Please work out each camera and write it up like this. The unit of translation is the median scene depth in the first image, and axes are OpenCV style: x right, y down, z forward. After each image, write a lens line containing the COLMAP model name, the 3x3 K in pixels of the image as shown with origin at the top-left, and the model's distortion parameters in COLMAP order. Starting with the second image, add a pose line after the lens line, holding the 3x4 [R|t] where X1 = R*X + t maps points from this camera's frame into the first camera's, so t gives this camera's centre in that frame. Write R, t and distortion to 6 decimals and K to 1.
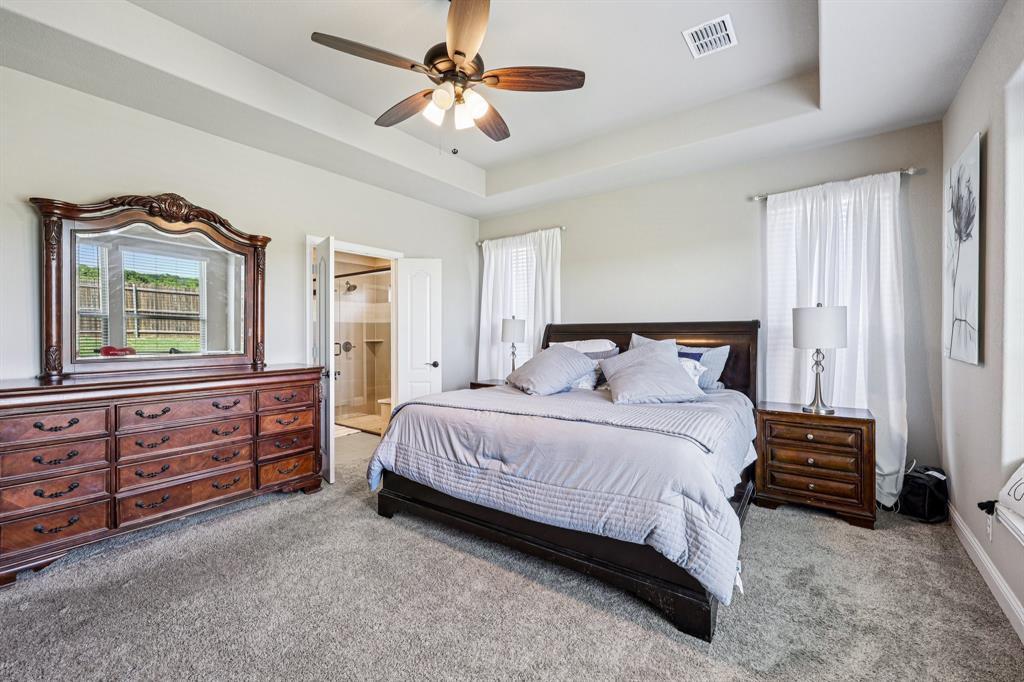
lens RADIAL K [[423.4, 0, 510.6], [0, 423.4, 331.5], [0, 0, 1]] dist [0.001407, 0.000021]
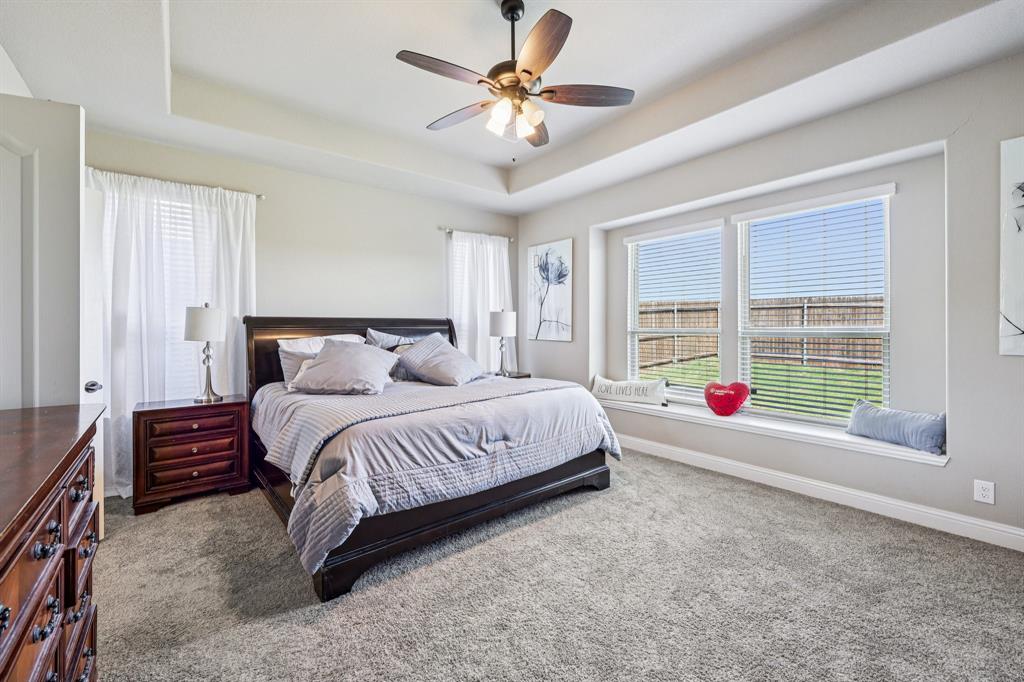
lens RADIAL K [[408.0, 0, 507.8], [0, 408.0, 334.0], [0, 0, 1]] dist [0.000094, -0.000015]
pose [[0.270164, -0.015171, 0.962695, -0.971719], [-0.000412, 0.999874, 0.015873, 0.008055], [-0.962814, -0.004685, 0.270123, 0.646674]]
